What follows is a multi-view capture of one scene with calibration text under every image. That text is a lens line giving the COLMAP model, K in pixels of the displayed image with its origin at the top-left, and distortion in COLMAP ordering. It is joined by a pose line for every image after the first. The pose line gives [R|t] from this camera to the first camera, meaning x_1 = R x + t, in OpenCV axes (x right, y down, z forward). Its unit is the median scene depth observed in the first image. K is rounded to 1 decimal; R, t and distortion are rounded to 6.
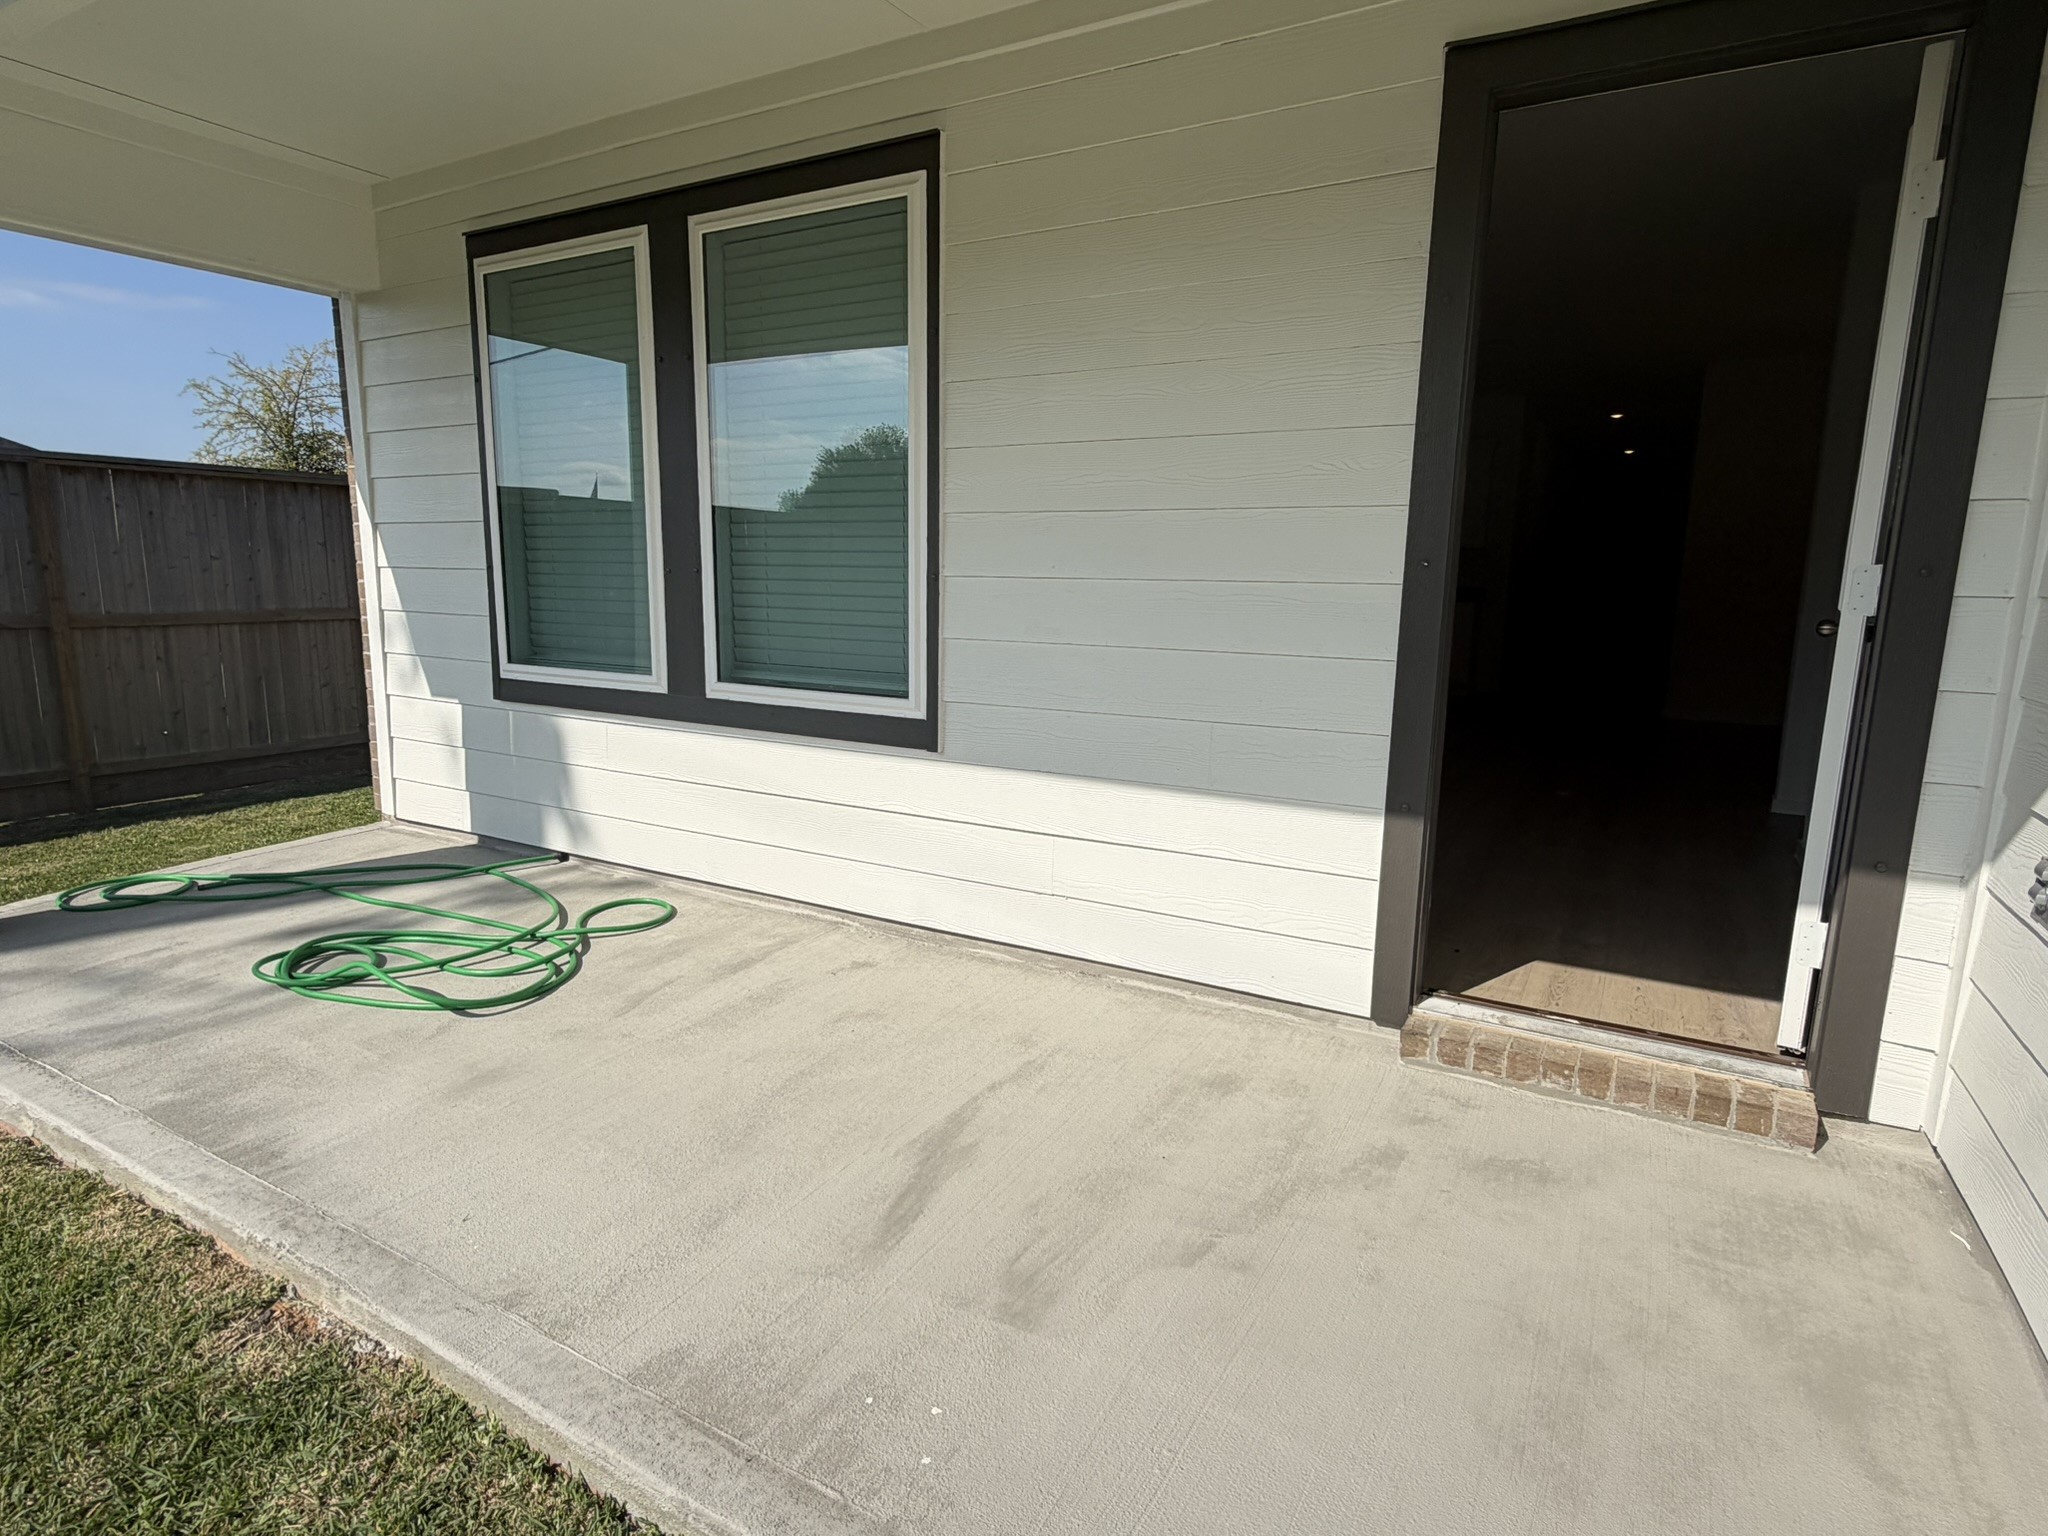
lens RADIAL K [[1092.3, 0, 1023.3], [0, 1092.3, 775.5], [0, 0, 1]] dist [0.000405, -0.000317]
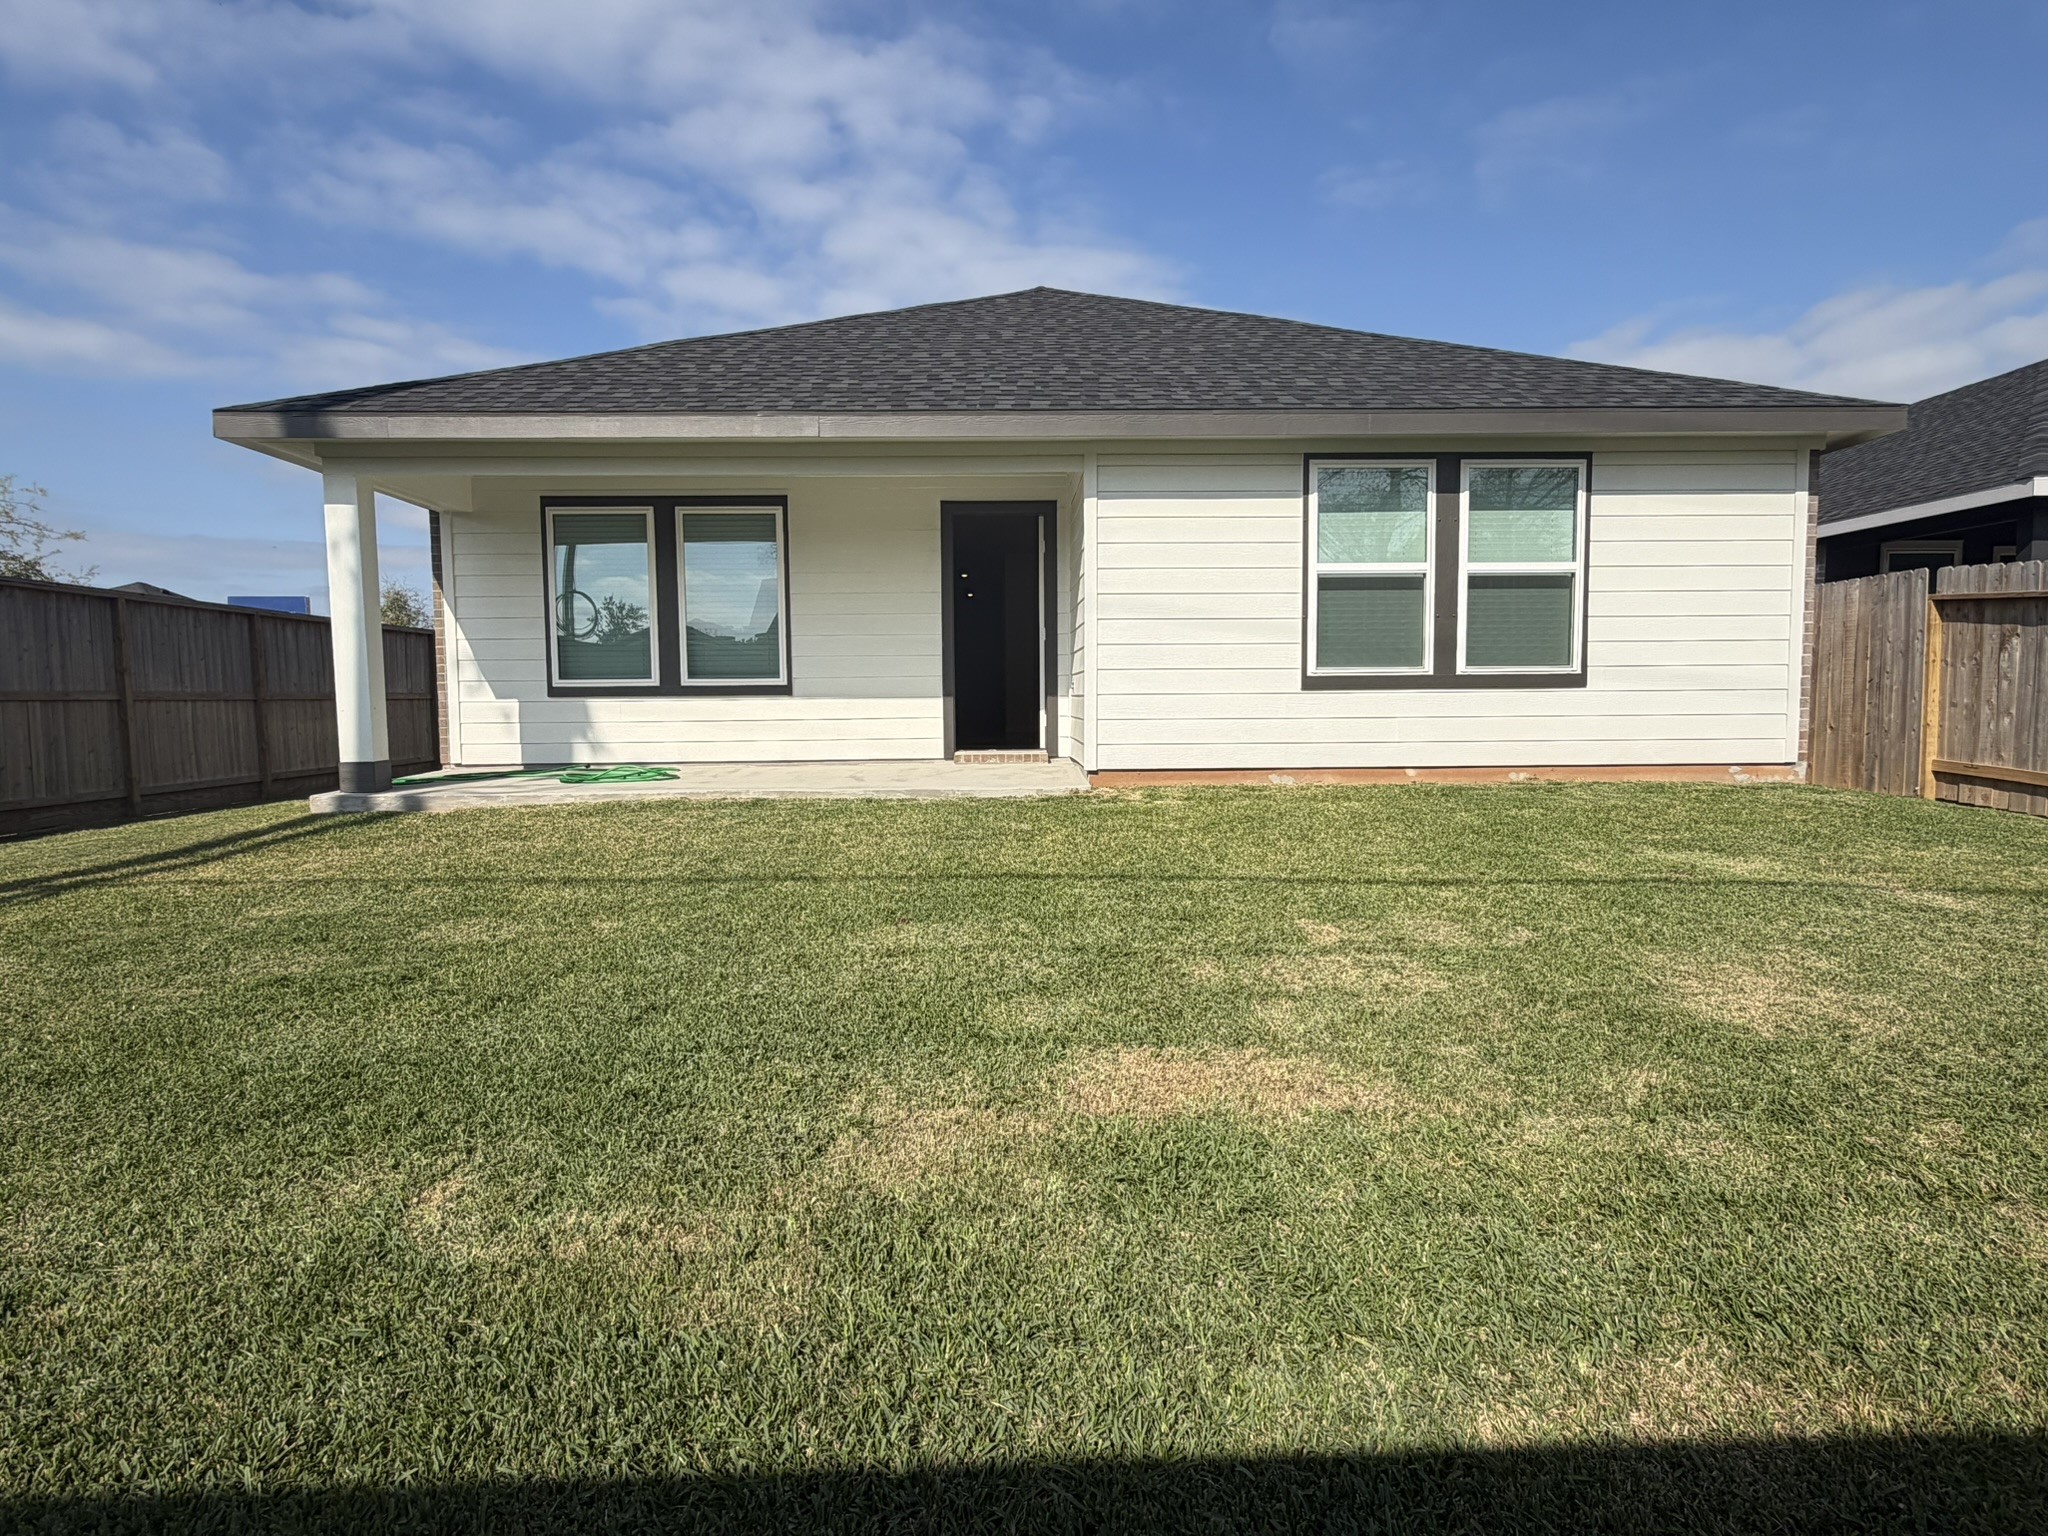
lens RADIAL K [[1092.3, 0, 1011.9], [0, 1092.3, 775.4], [0, 0, 1]] dist [0.000405, -0.000317]
pose [[0.853688, -0.061387, 0.517154, -0.942060], [0.119088, 0.989728, -0.079101, 0.419964], [-0.506986, 0.129114, 0.852229, -1.497044]]
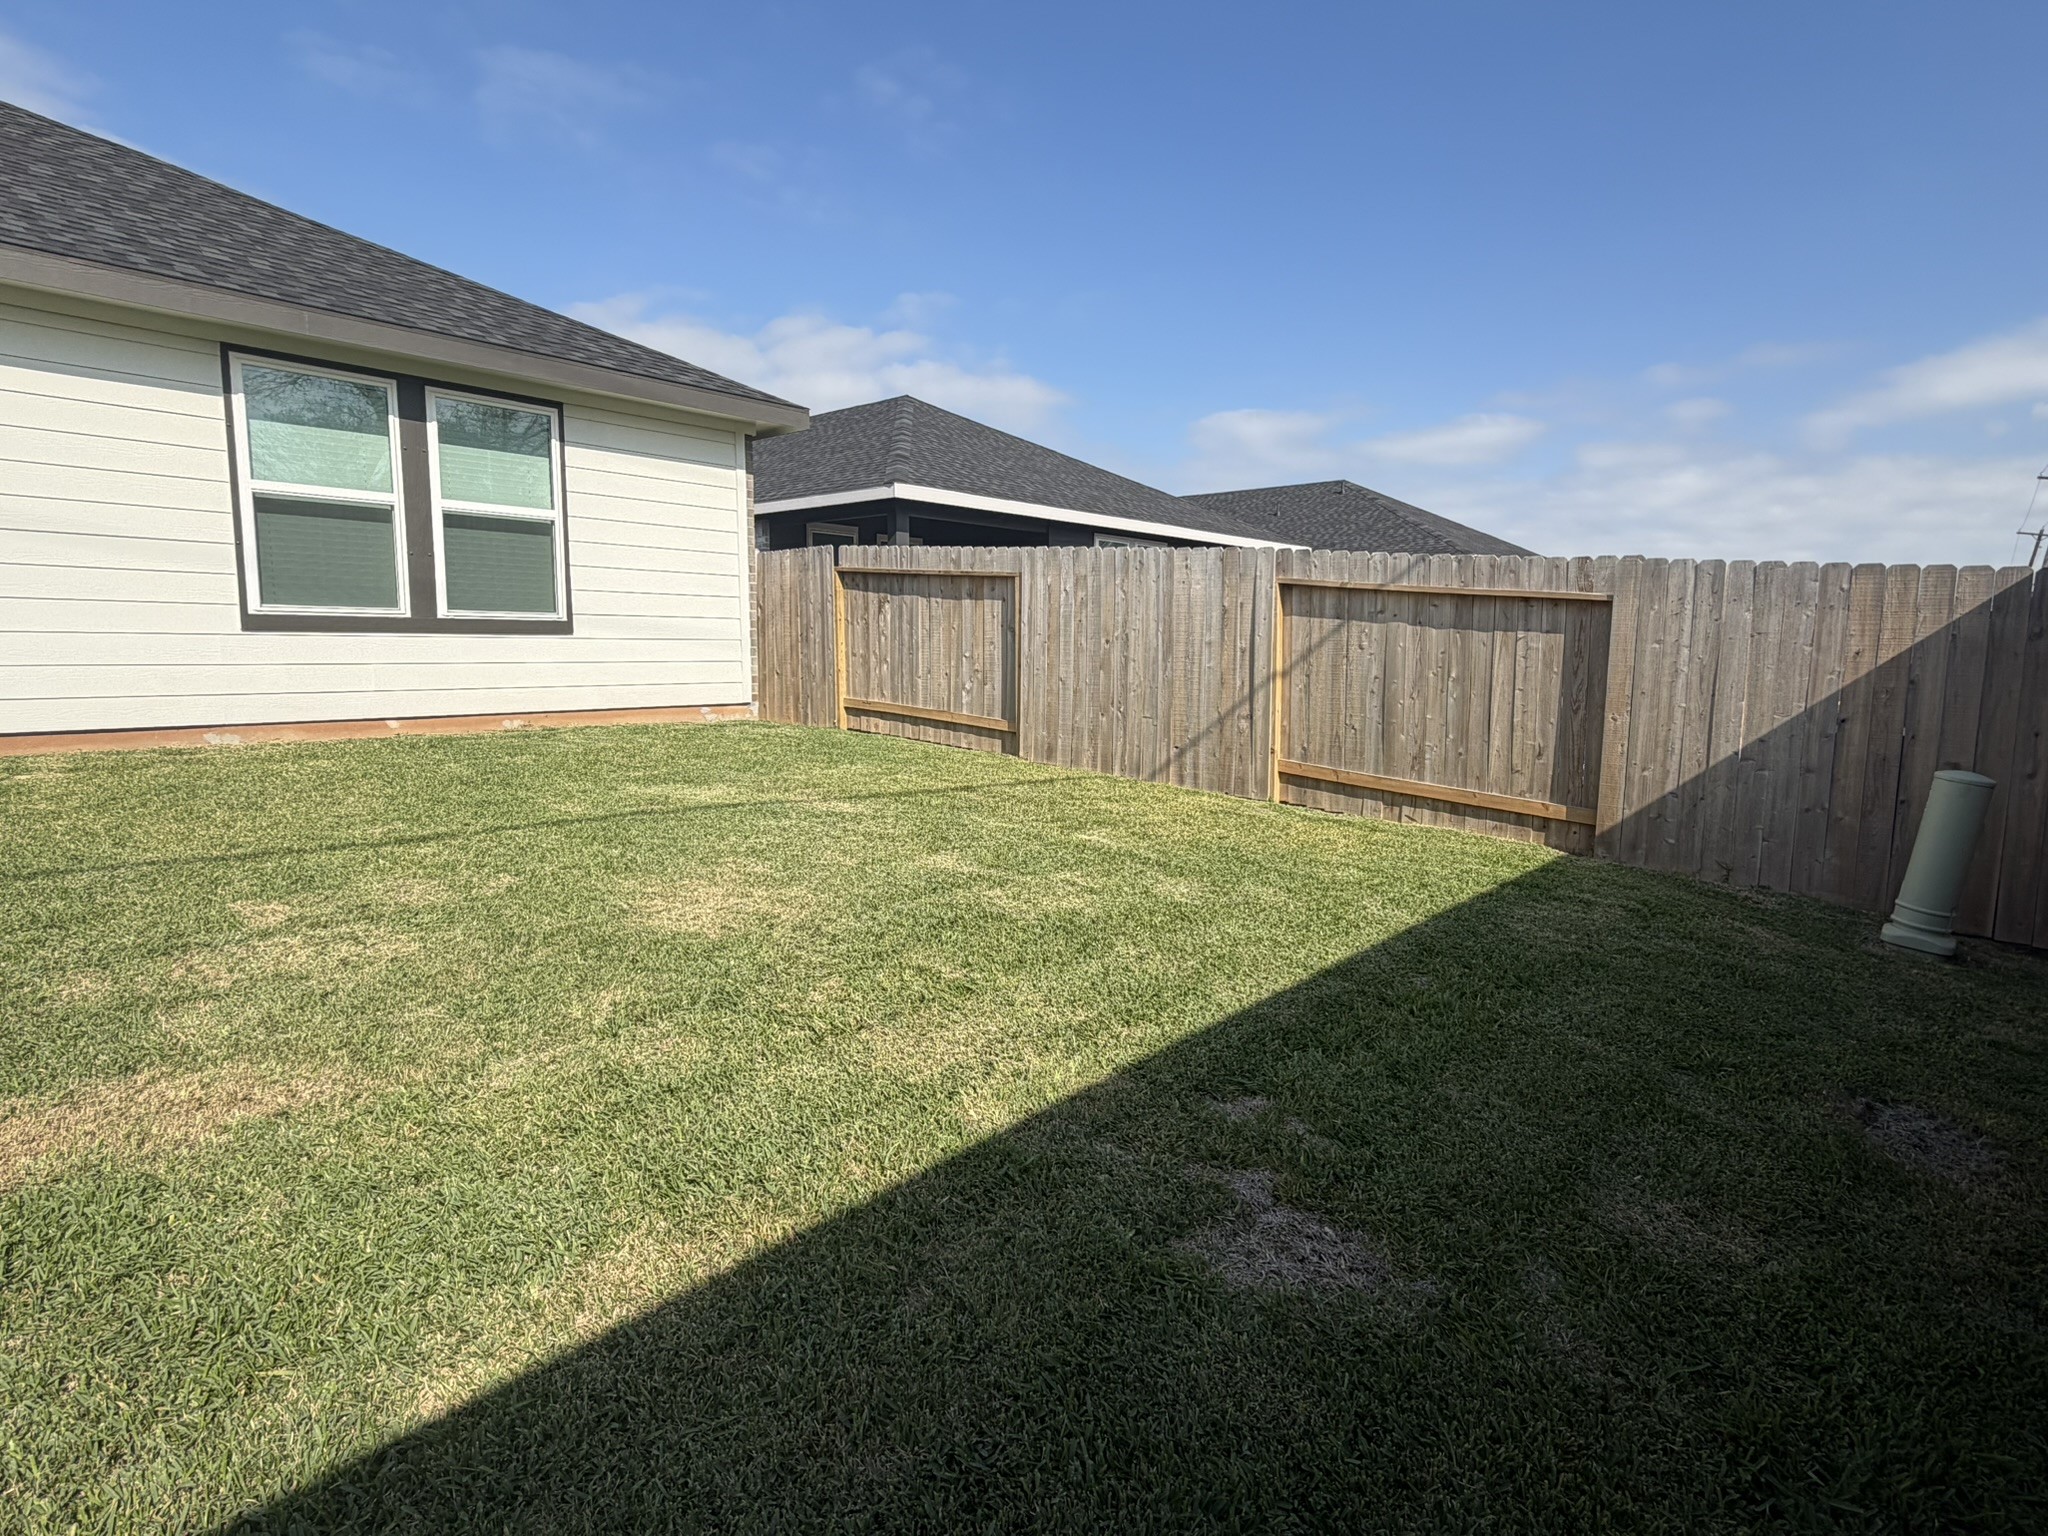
lens RADIAL K [[1092.3, 0, 1020.3], [0, 1092.3, 774.4], [0, 0, 1]] dist [0.000405, -0.000317]
pose [[0.183060, -0.129377, 0.974552, -0.884063], [0.180503, 0.978874, 0.096045, 0.441126], [-0.966389, 0.158328, 0.202545, -1.539444]]
